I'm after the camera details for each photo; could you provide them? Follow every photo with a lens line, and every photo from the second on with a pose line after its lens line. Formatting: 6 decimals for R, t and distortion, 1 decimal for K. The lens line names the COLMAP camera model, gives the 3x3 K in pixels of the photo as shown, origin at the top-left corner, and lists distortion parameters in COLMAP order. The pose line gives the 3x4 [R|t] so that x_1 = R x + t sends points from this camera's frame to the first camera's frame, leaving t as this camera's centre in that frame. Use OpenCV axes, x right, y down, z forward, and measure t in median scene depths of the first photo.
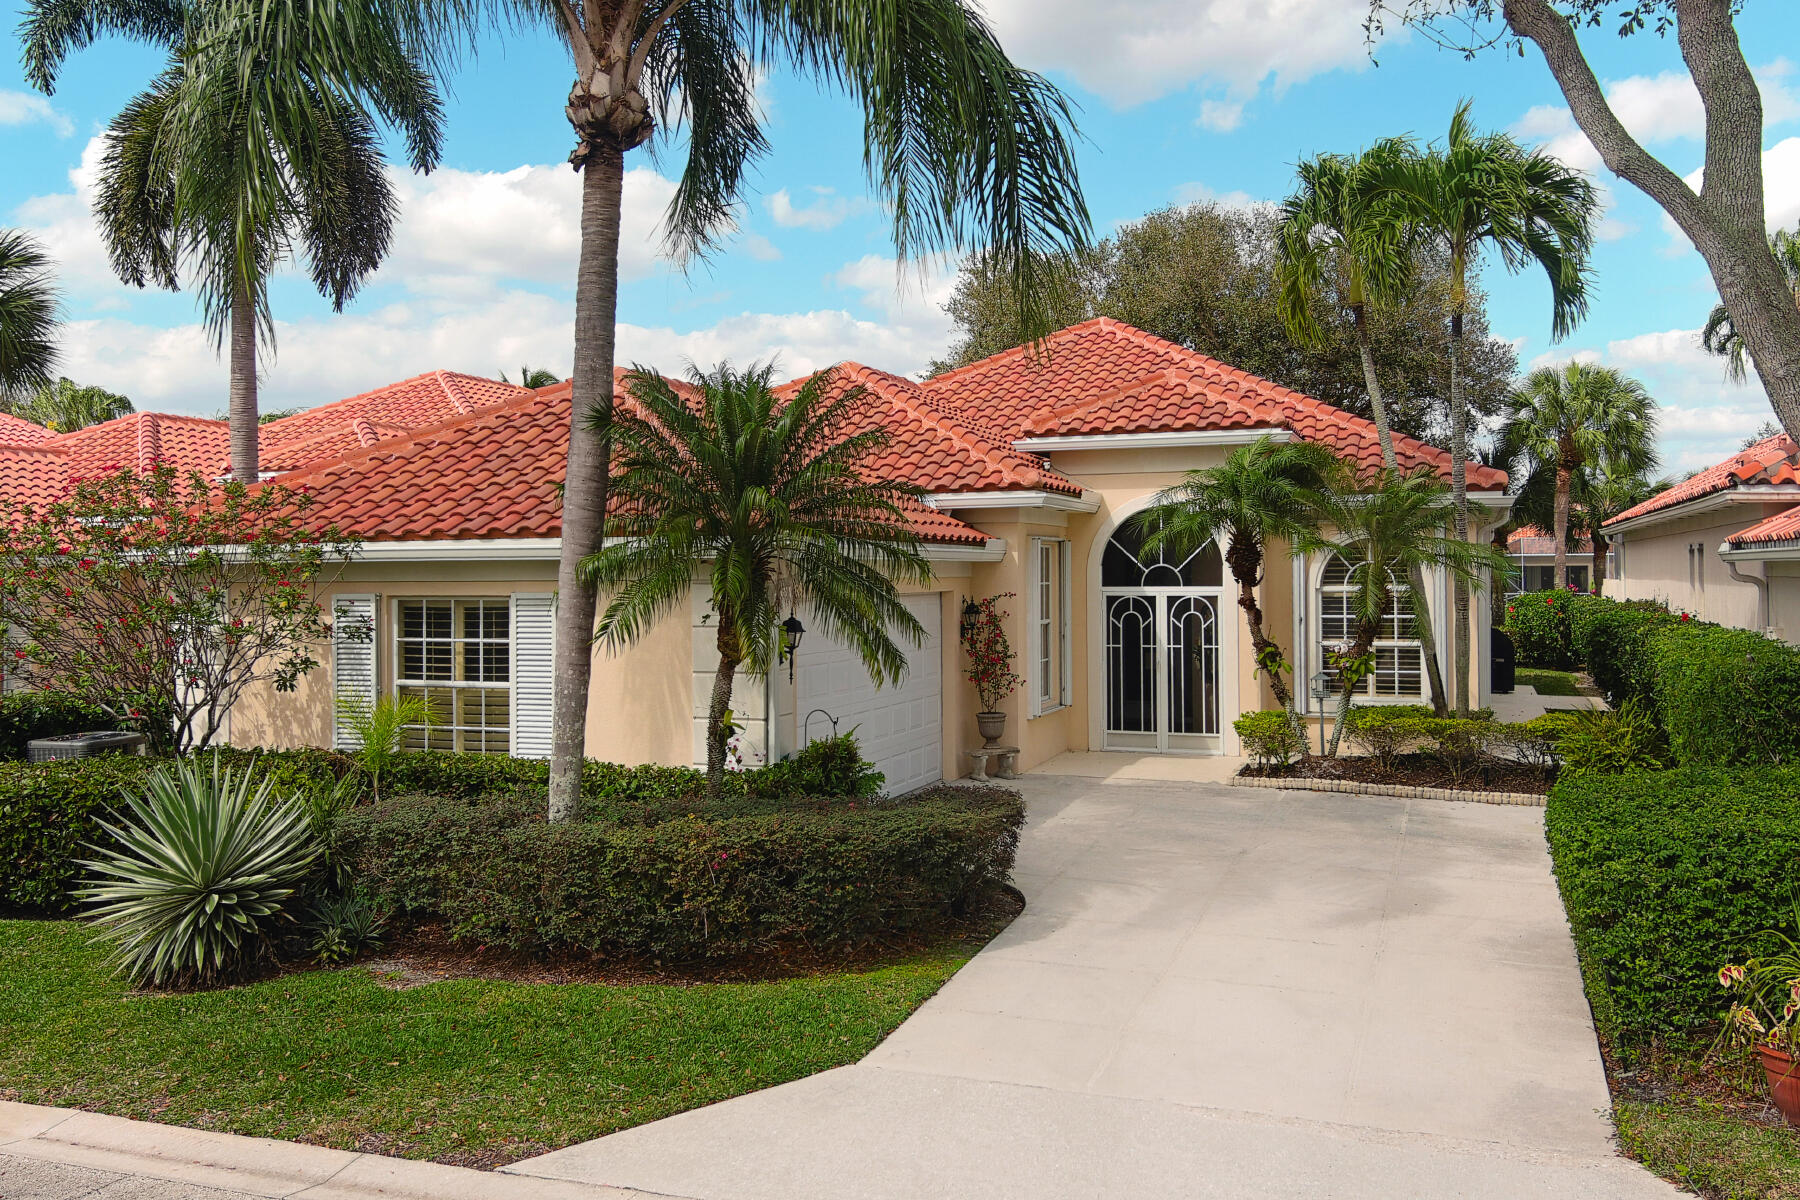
lens RADIAL K [[1485.2, 0, 899.7], [0, 1485.2, 559.4], [0, 0, 1]] dist [0.028436, -0.015800]
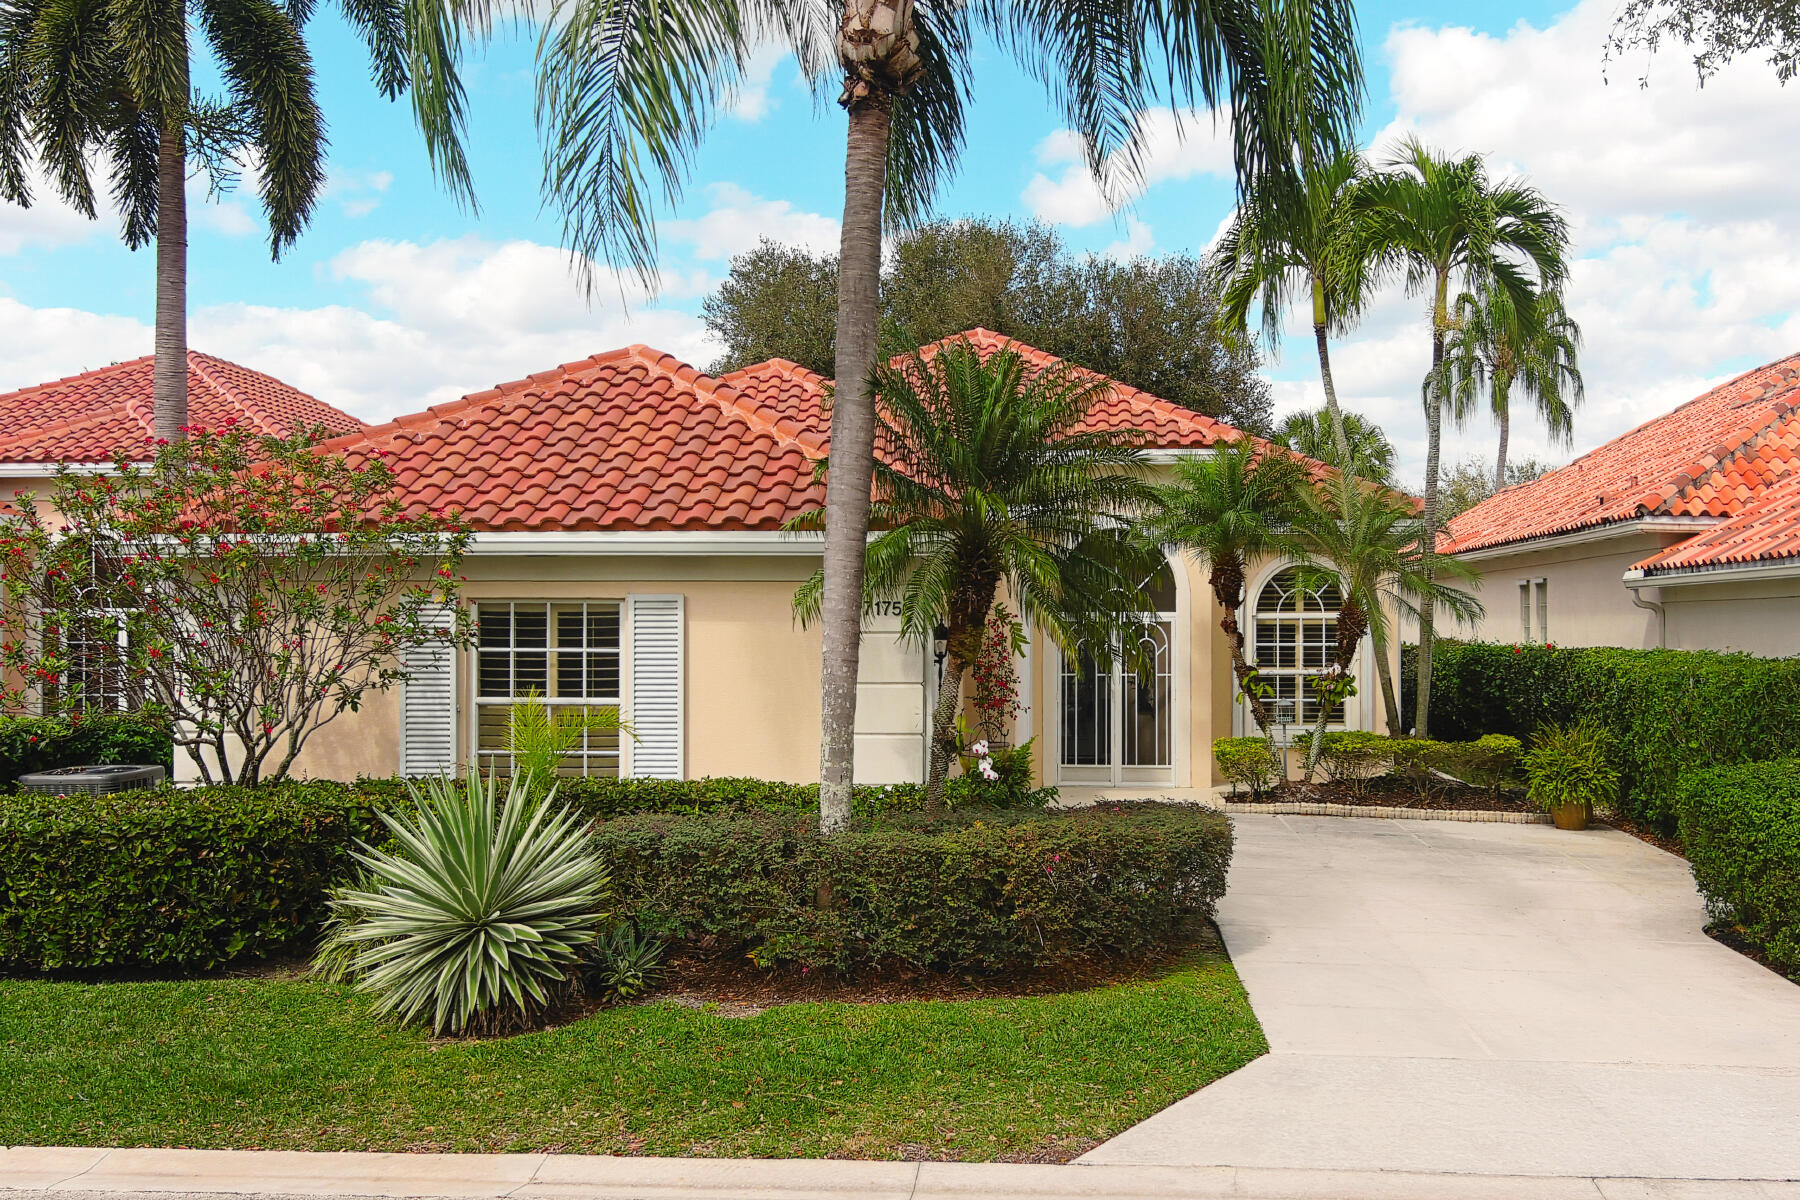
lens RADIAL K [[1704.8, 0, 902.0], [0, 1704.8, 635.8], [0, 0, 1]] dist [0.032602, -0.003814]
pose [[0.952969, 0.001684, 0.303064, -0.414821], [-0.003405, 0.999981, 0.005150, 0.041384], [-0.303049, -0.005939, 0.952956, 0.002403]]
